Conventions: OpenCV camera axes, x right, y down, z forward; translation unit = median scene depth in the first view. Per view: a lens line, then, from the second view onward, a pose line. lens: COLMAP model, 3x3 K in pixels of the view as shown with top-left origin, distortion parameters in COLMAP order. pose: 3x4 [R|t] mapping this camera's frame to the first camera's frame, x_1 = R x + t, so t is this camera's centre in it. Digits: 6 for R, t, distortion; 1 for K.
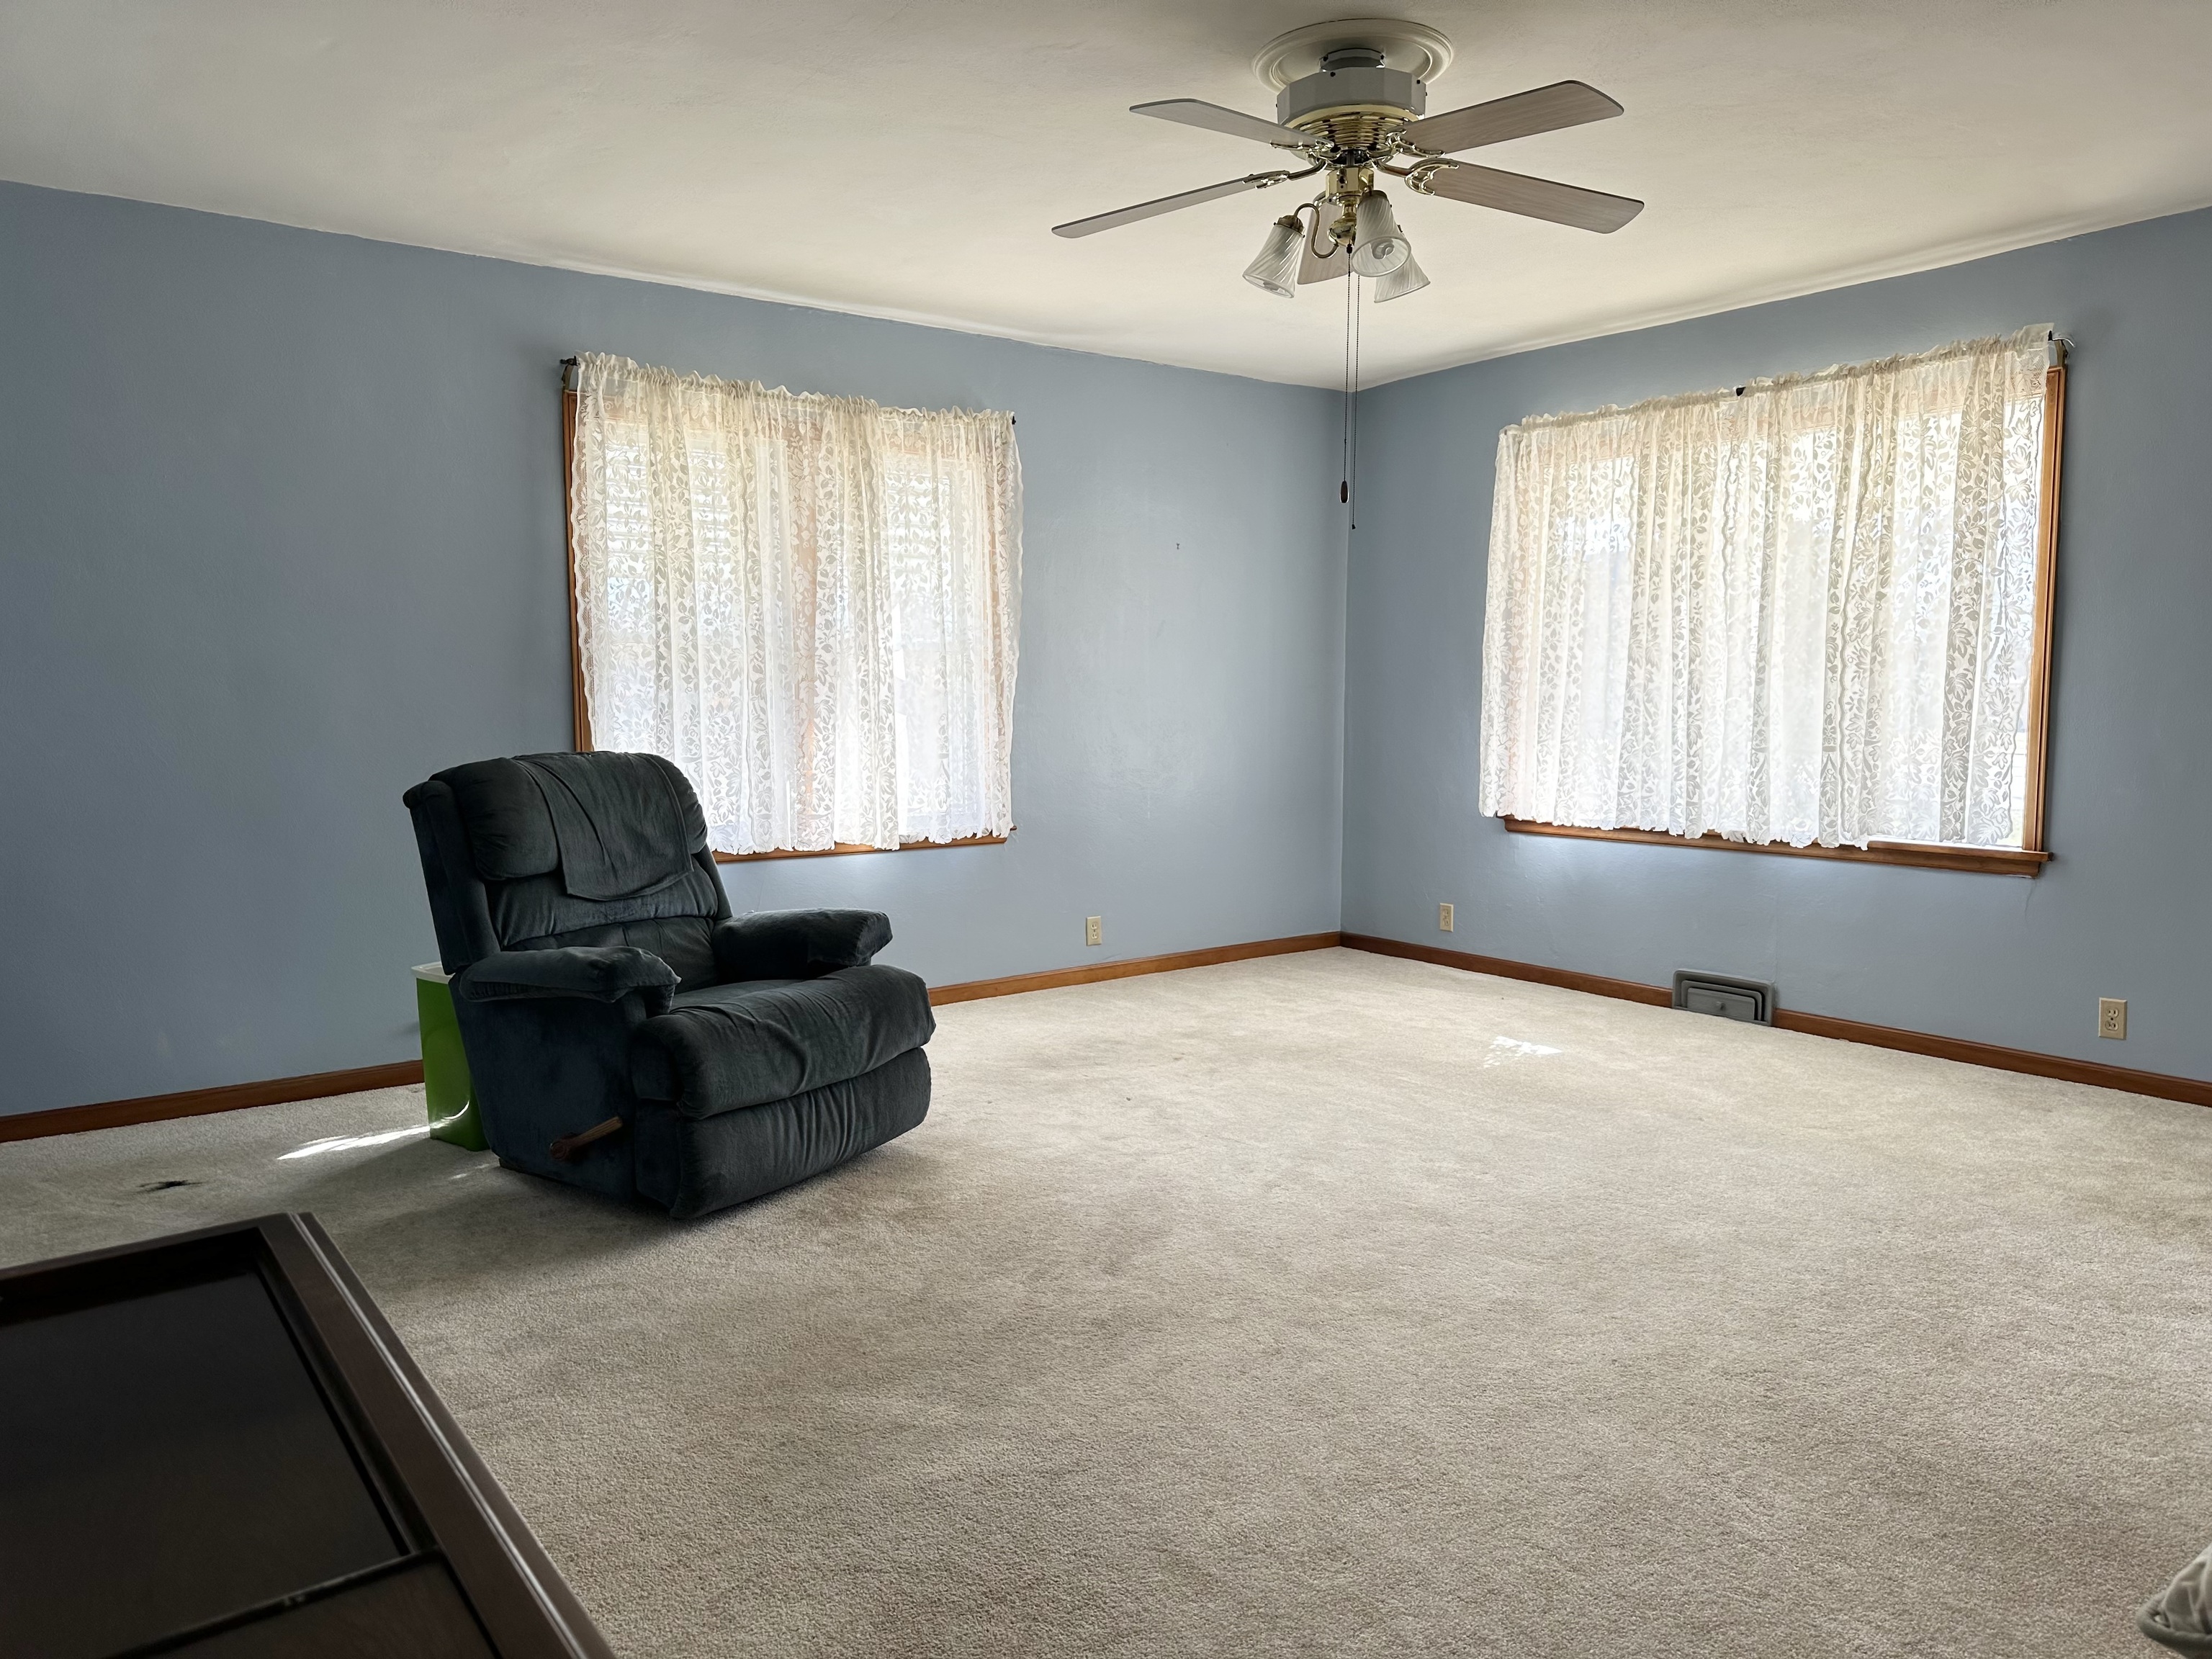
lens RADIAL K [[1533.1, 0, 1106.0], [0, 1533.1, 829.5], [0, 0, 1]] dist [0.124122, -0.228272]
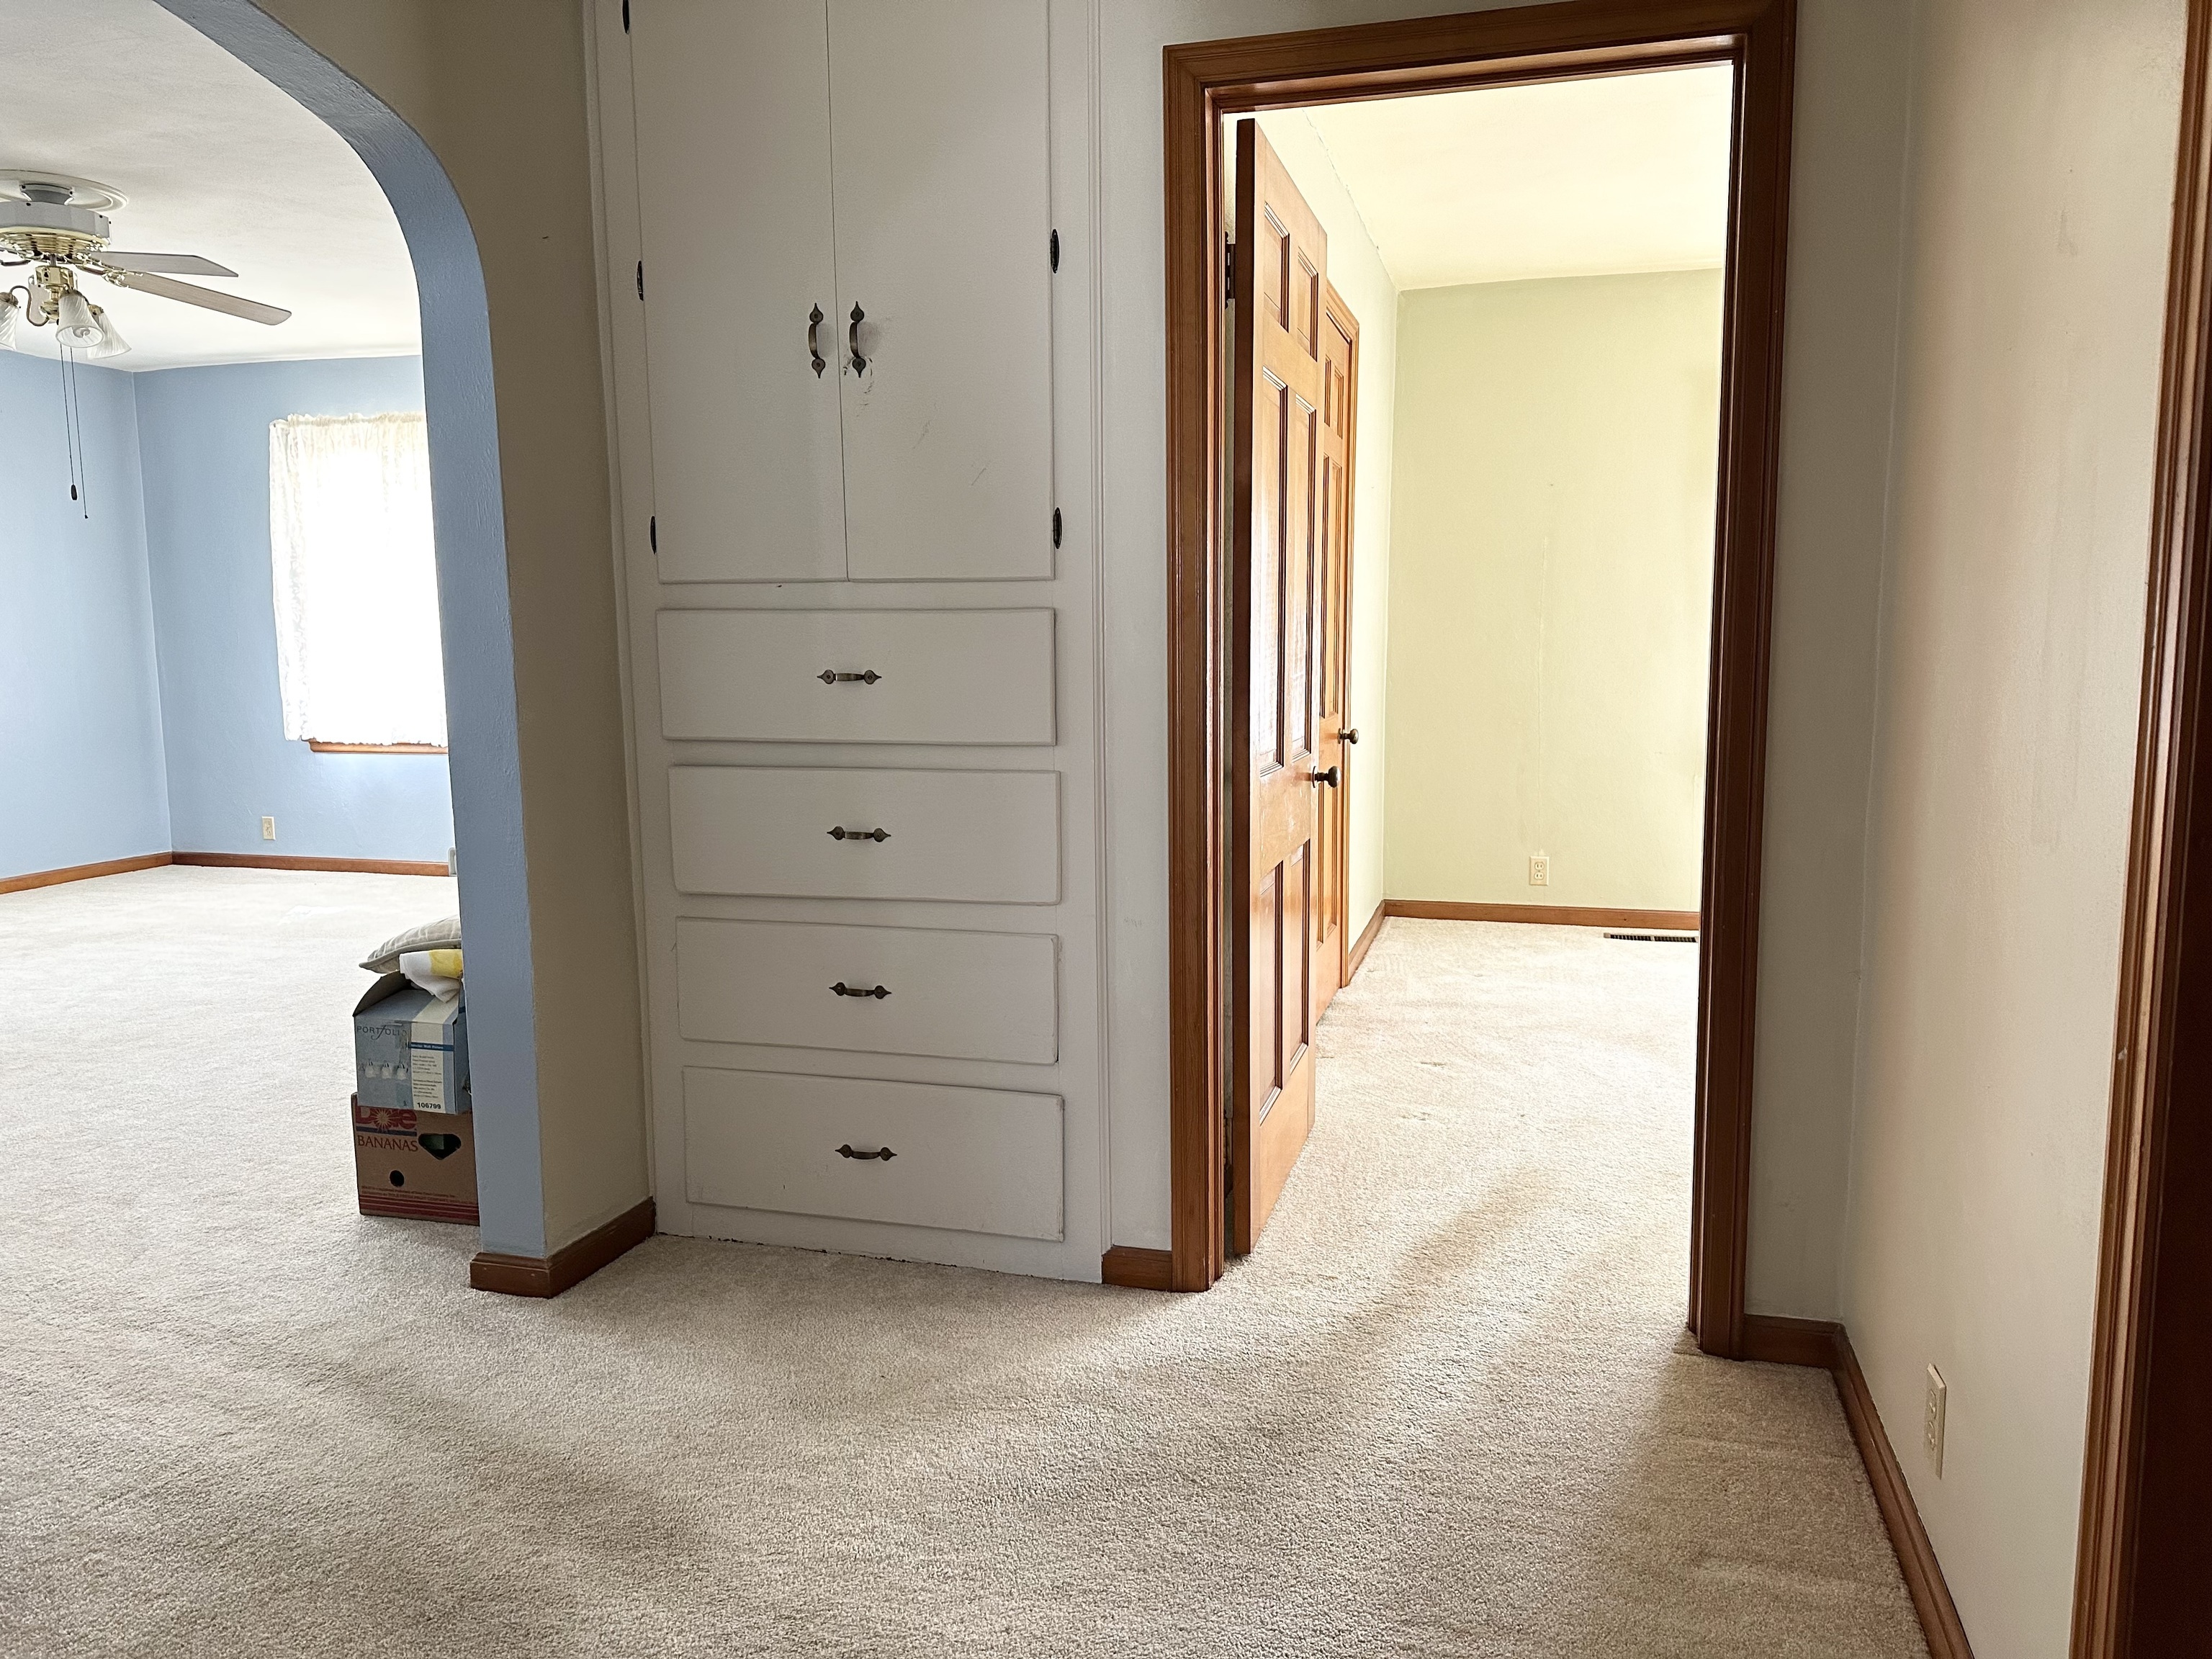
lens RADIAL K [[1571.5, 0, 1106.0], [0, 1571.5, 829.5], [0, 0, 1]] dist [0.003031, -0.000872]
pose [[0.797299, -0.077836, 0.598545, 0.013364], [0.059756, 0.996958, 0.050047, 0.044705], [-0.600620, -0.004135, 0.799524, -0.437912]]
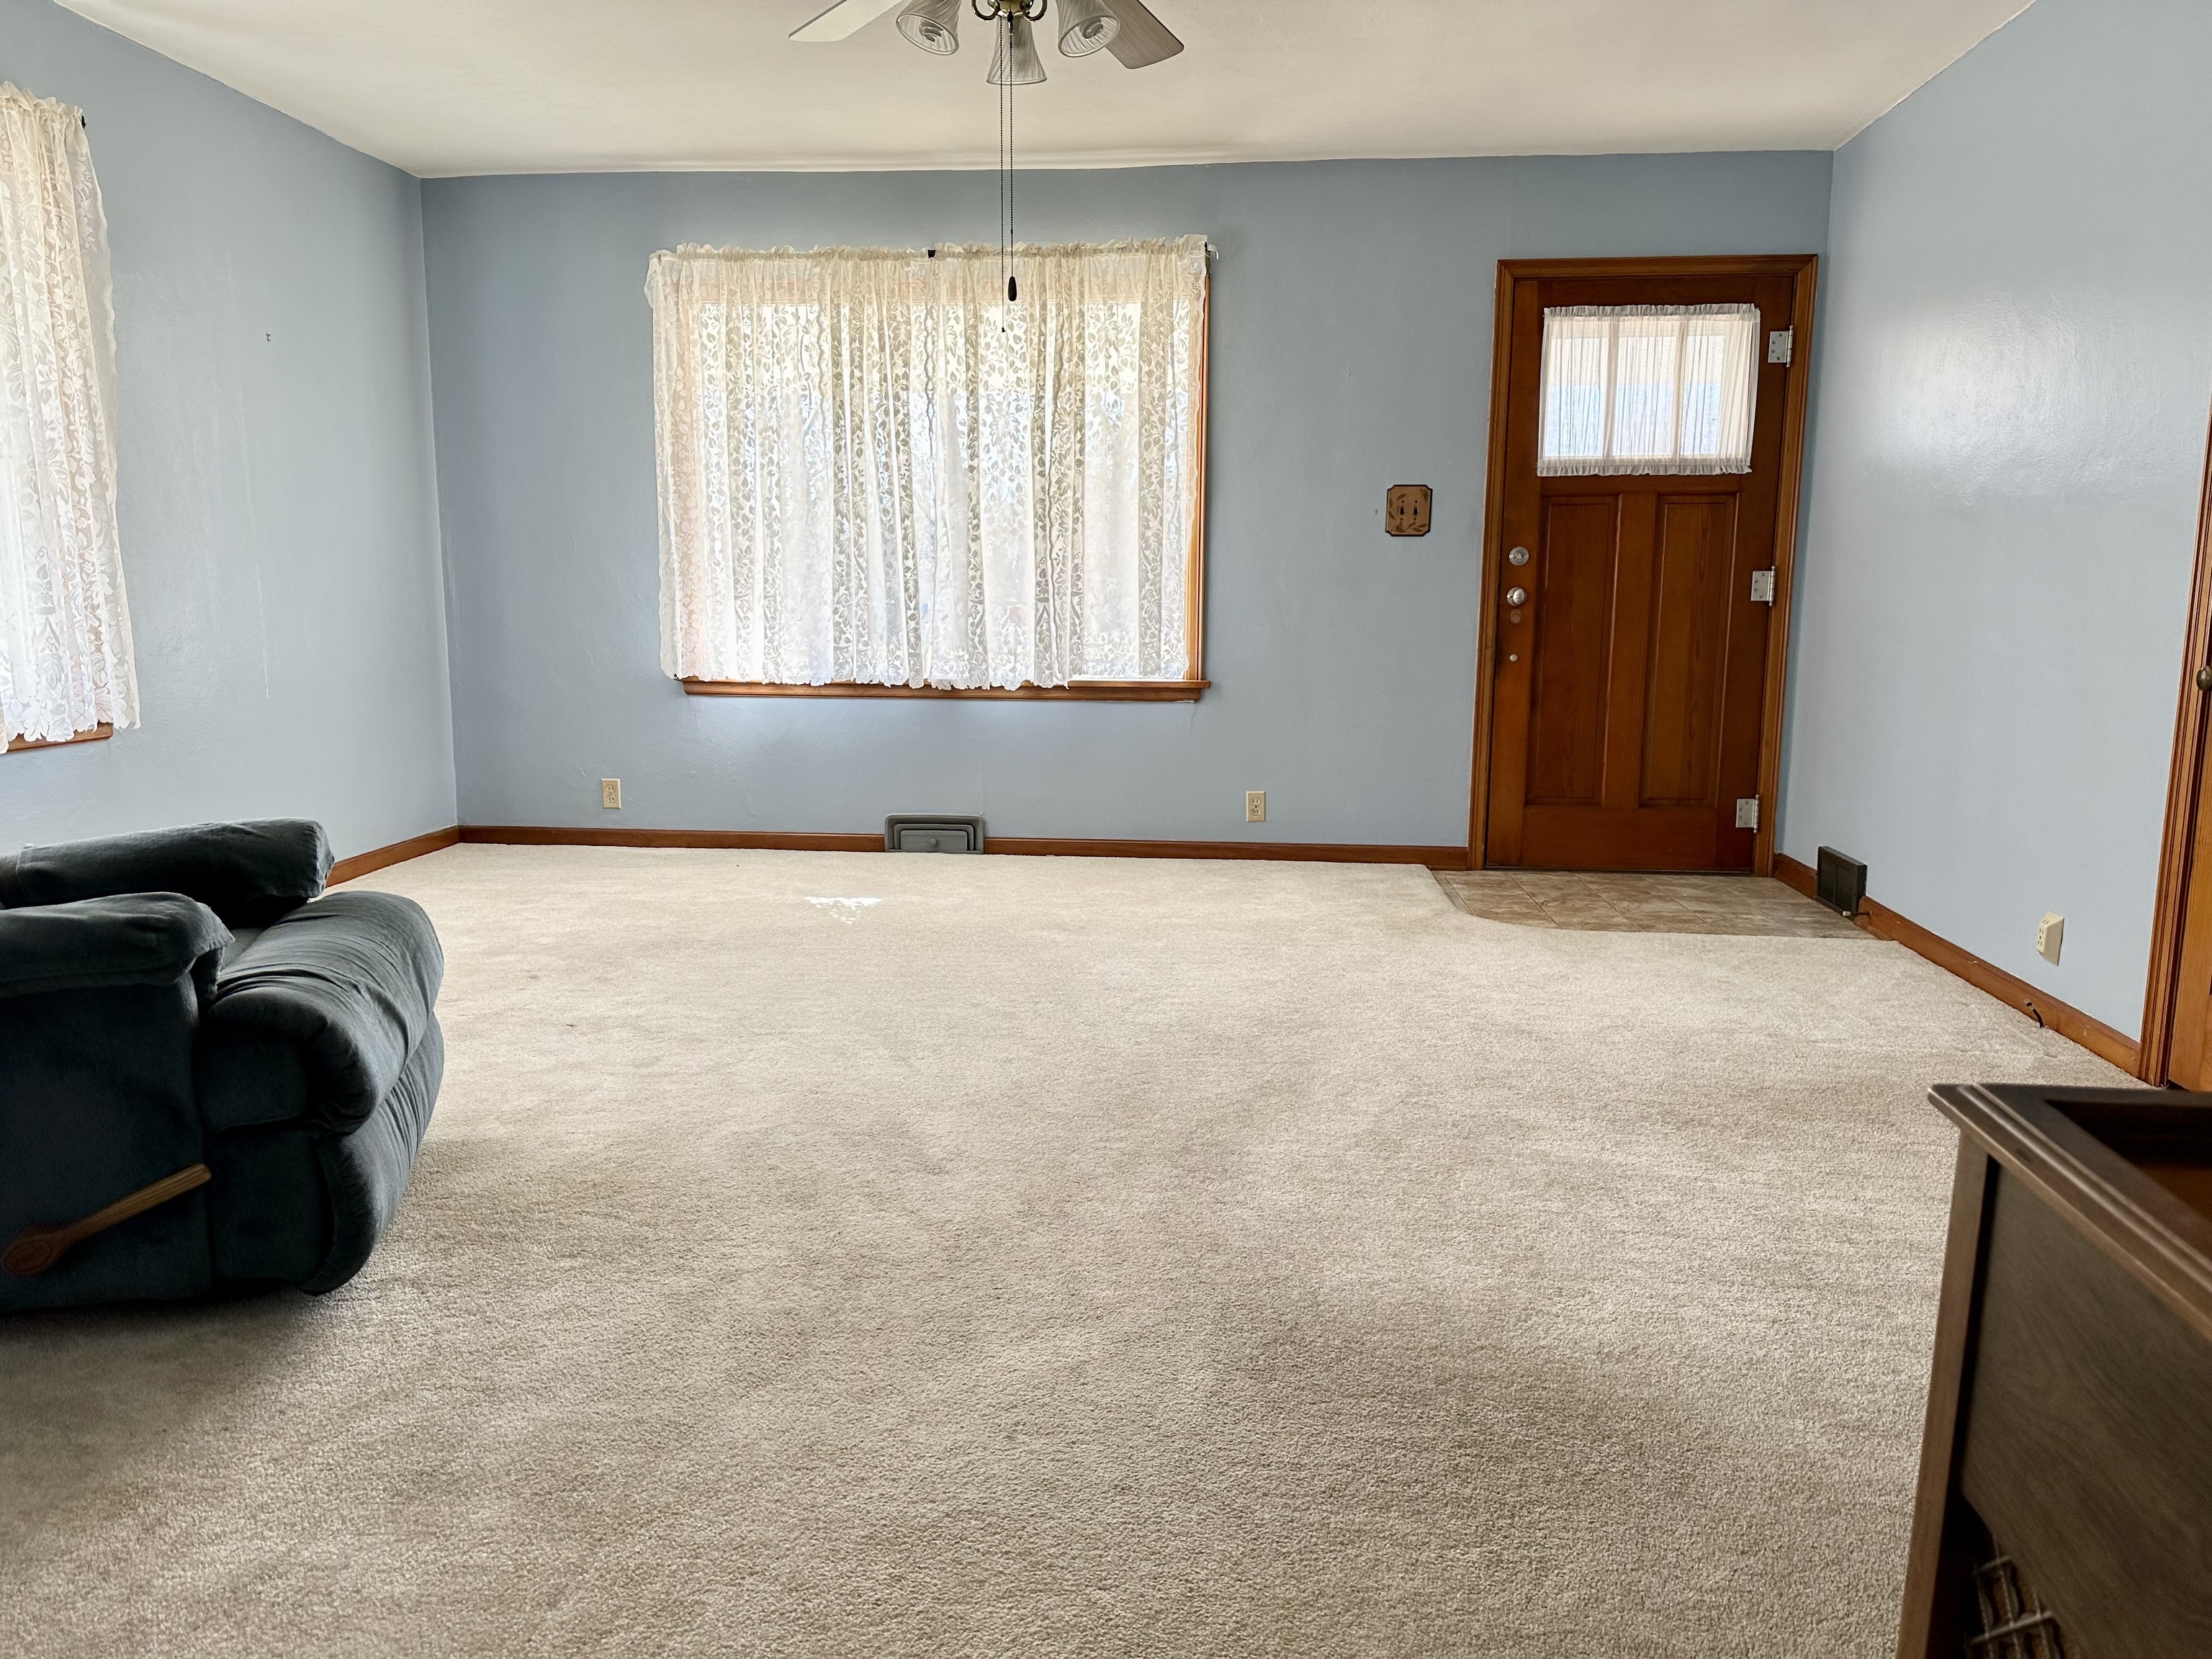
lens RADIAL K [[1539.0, 0, 1106.0], [0, 1539.0, 829.5], [0, 0, 1]] dist [0.139637, -0.167353]
pose [[0.670463, -0.111616, 0.733499, -0.328109], [0.059755, 0.993531, 0.096565, 0.008006], [-0.739533, -0.020913, 0.672796, 0.200259]]
